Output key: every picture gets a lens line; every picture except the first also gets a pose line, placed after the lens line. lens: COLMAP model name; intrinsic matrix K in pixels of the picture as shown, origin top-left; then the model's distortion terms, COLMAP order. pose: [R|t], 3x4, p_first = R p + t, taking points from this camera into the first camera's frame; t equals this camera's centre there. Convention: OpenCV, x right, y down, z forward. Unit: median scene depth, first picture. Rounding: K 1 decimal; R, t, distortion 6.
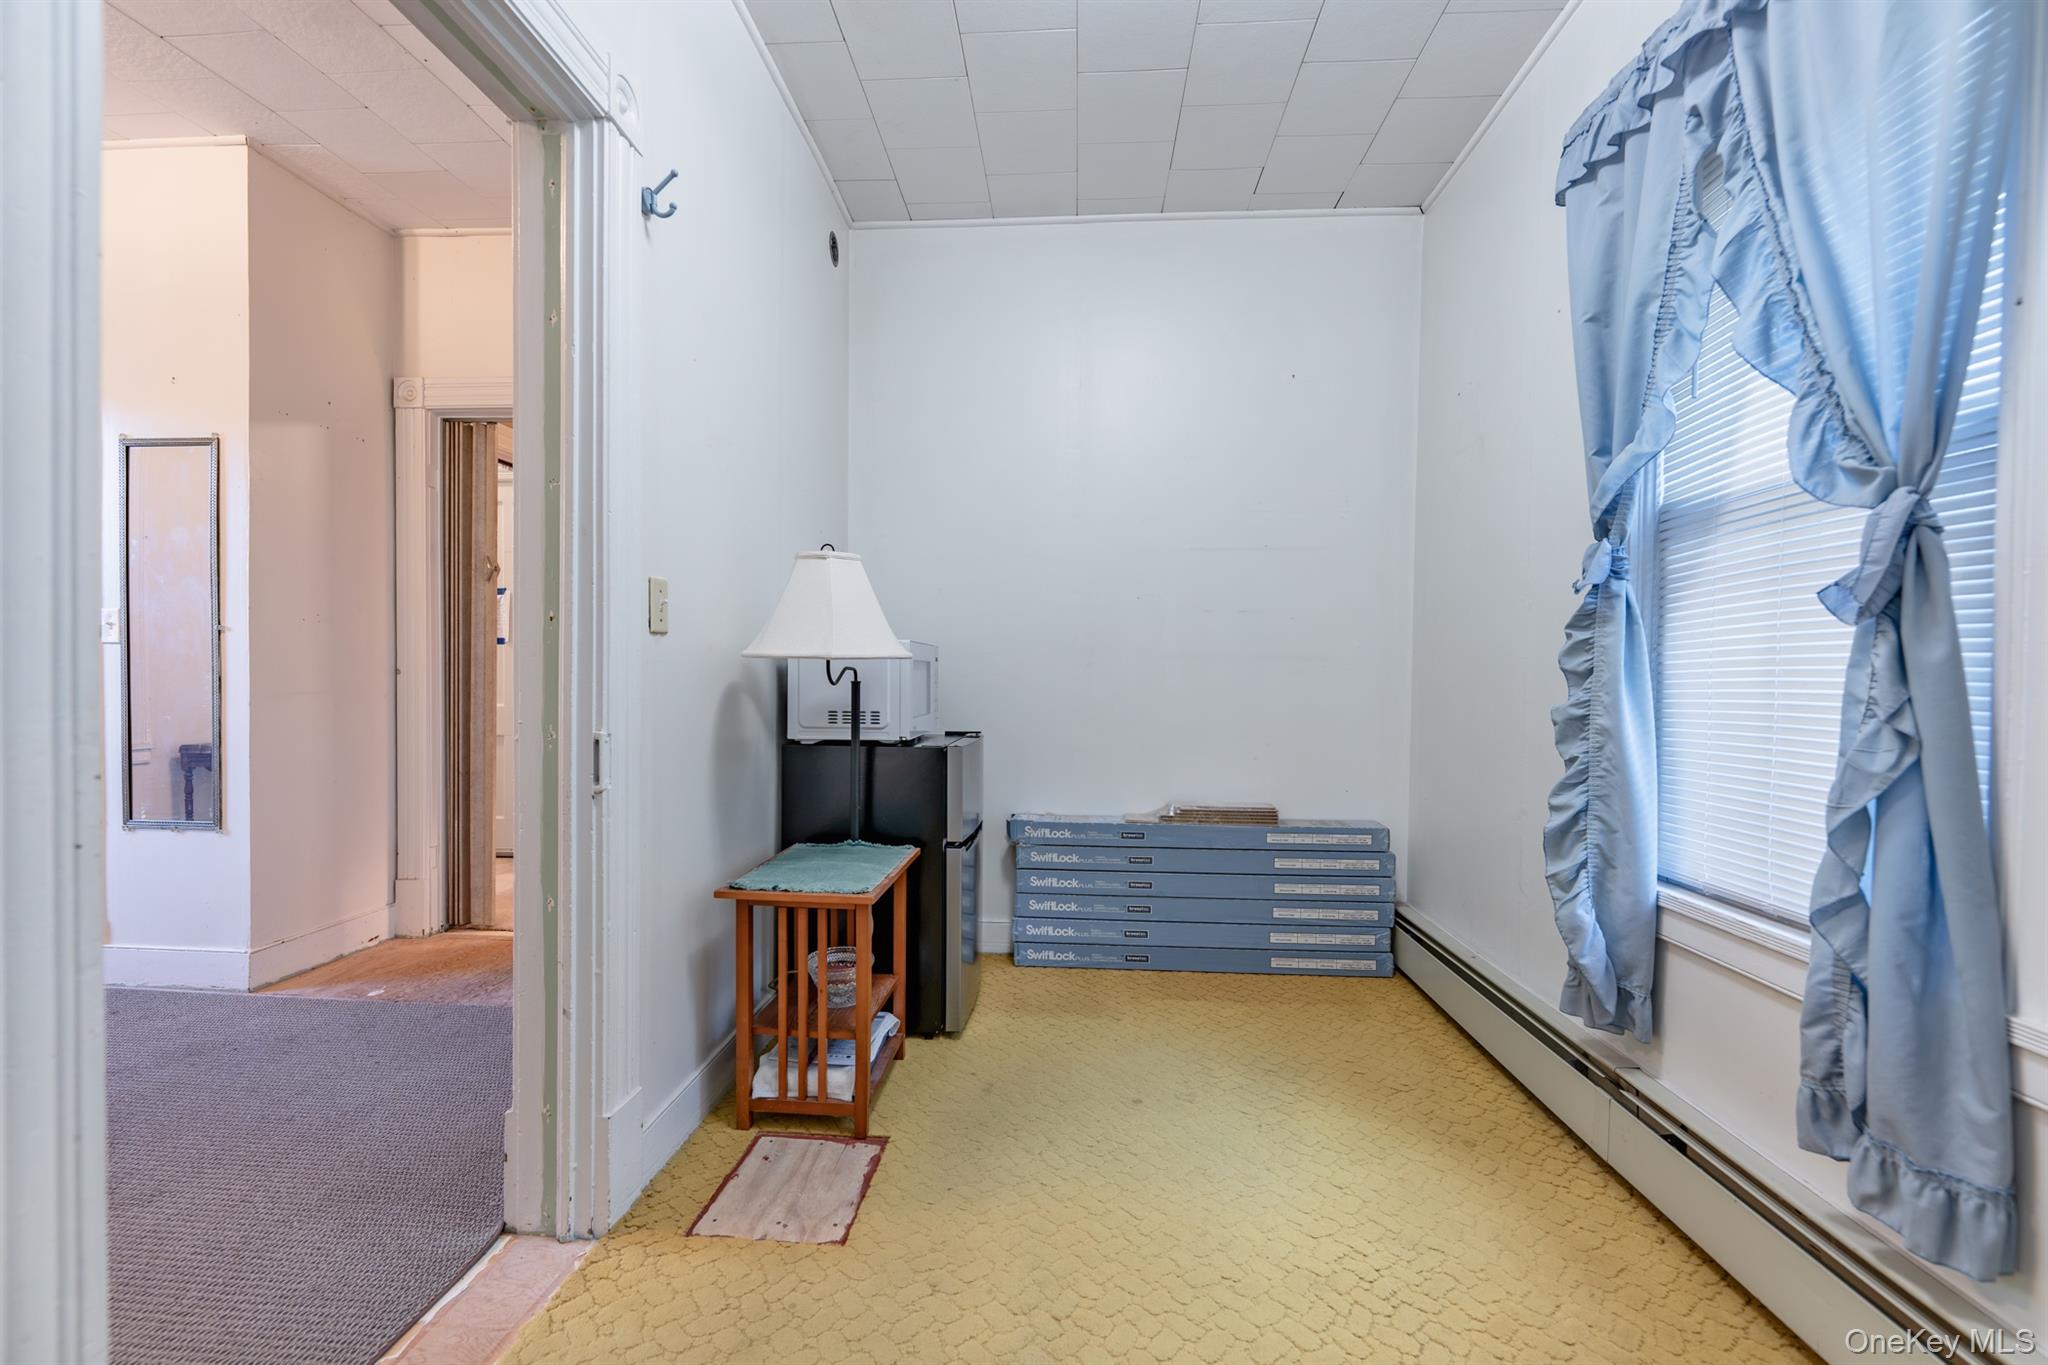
lens RADIAL K [[840.0, 0, 1024.0], [0, 840.0, 685.4], [0, 0, 1]] dist [0.003269, -0.001547]
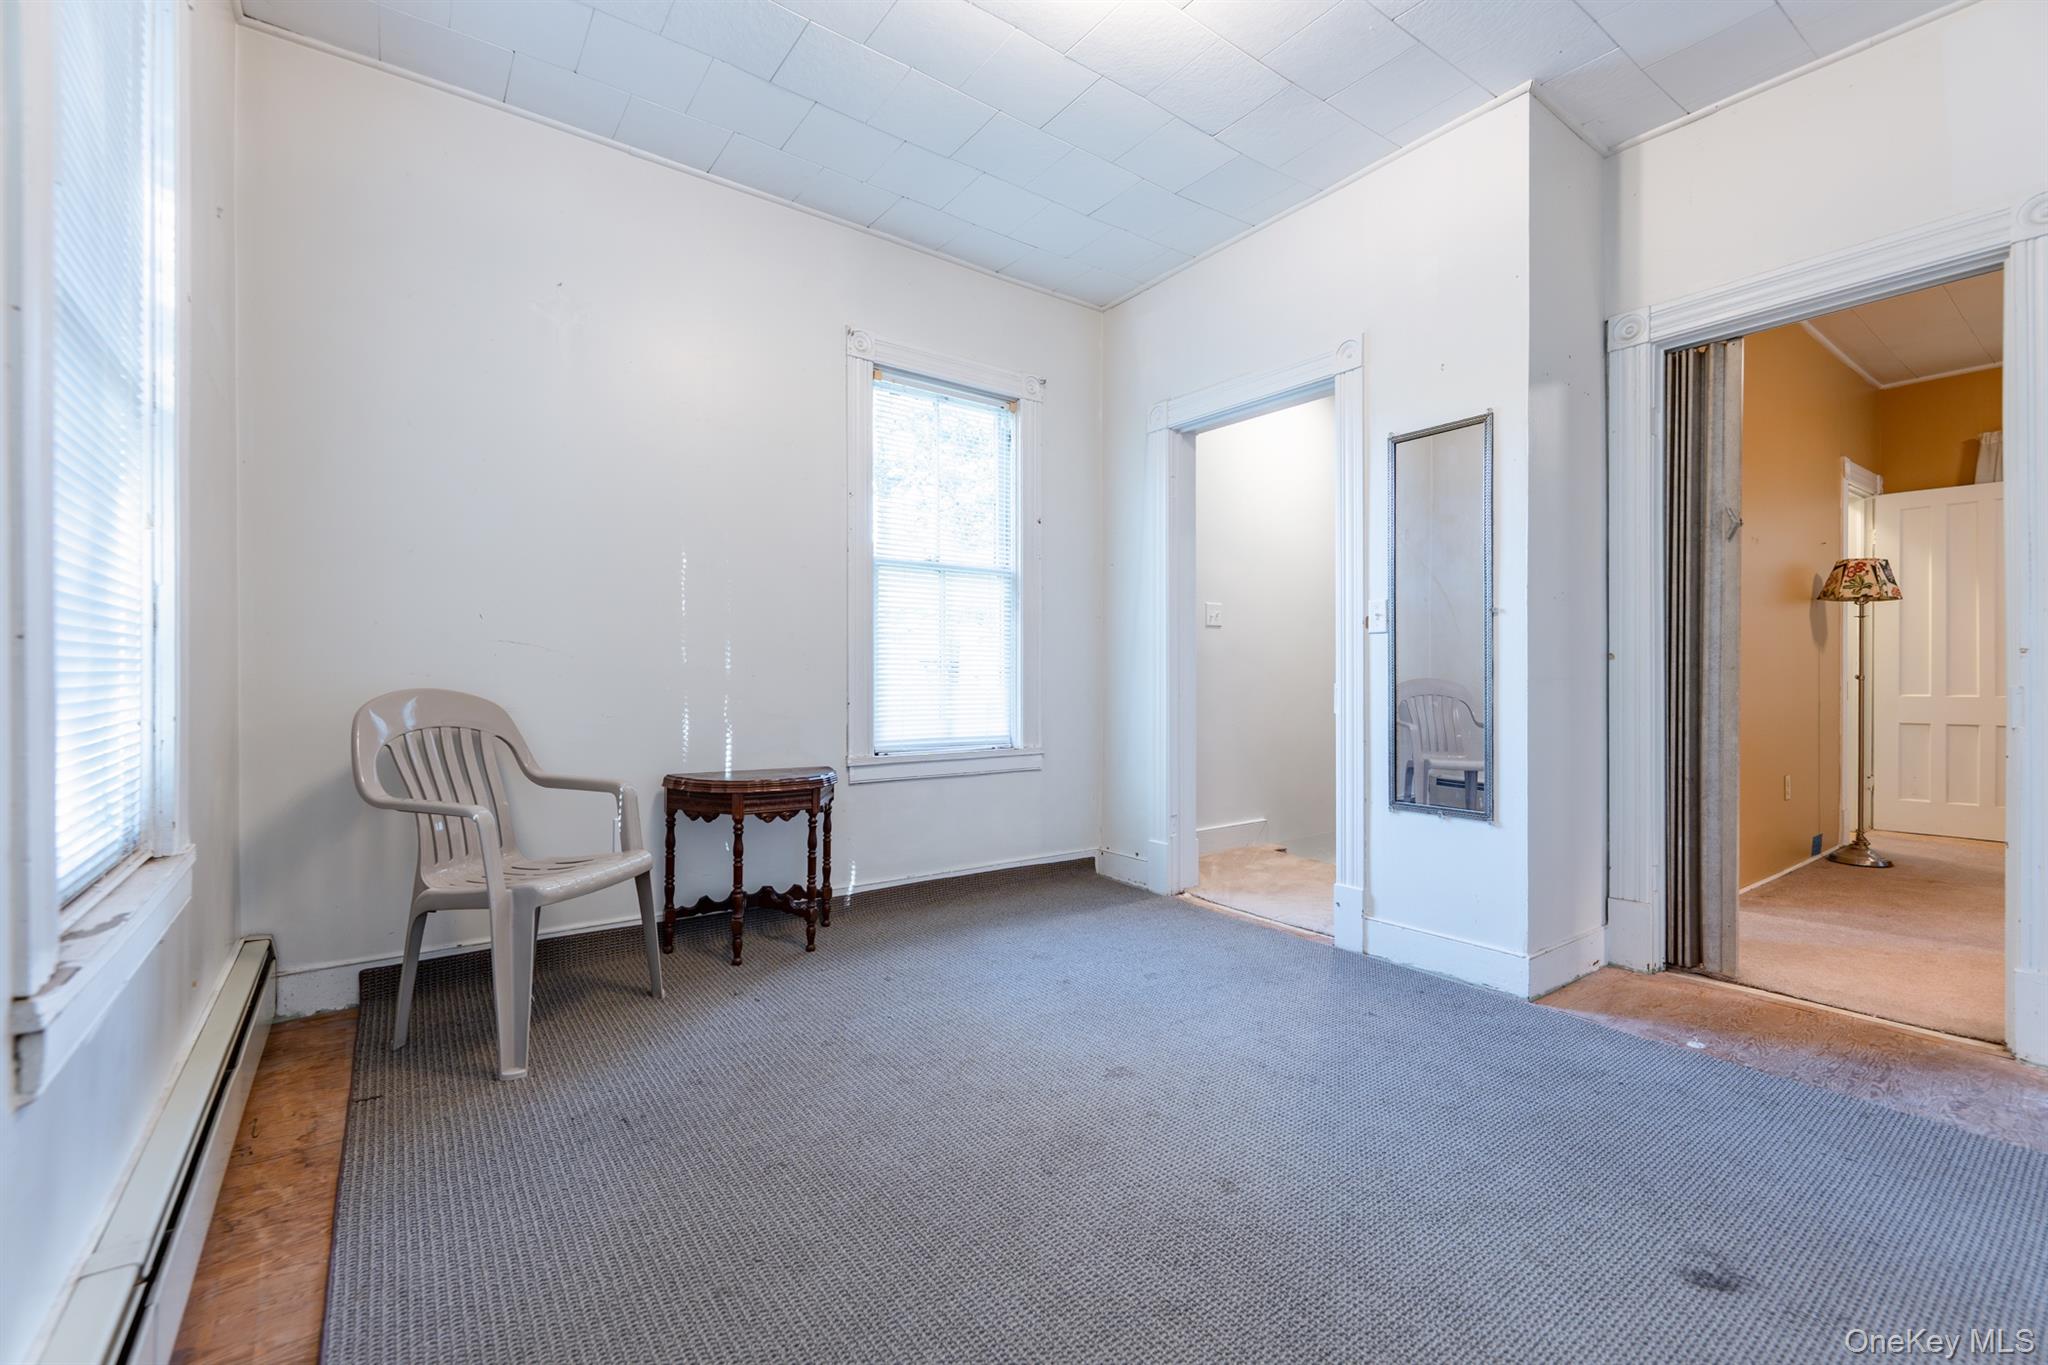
lens RADIAL K [[840.0, 0, 971.3], [0, 840.0, 680.5], [0, 0, 1]] dist [0.003269, -0.001547]
pose [[0.627756, -0.010564, -0.778338, -0.489940], [-0.001070, 0.999895, -0.014435, 0.021519], [0.778409, 0.009894, 0.627679, -0.052388]]
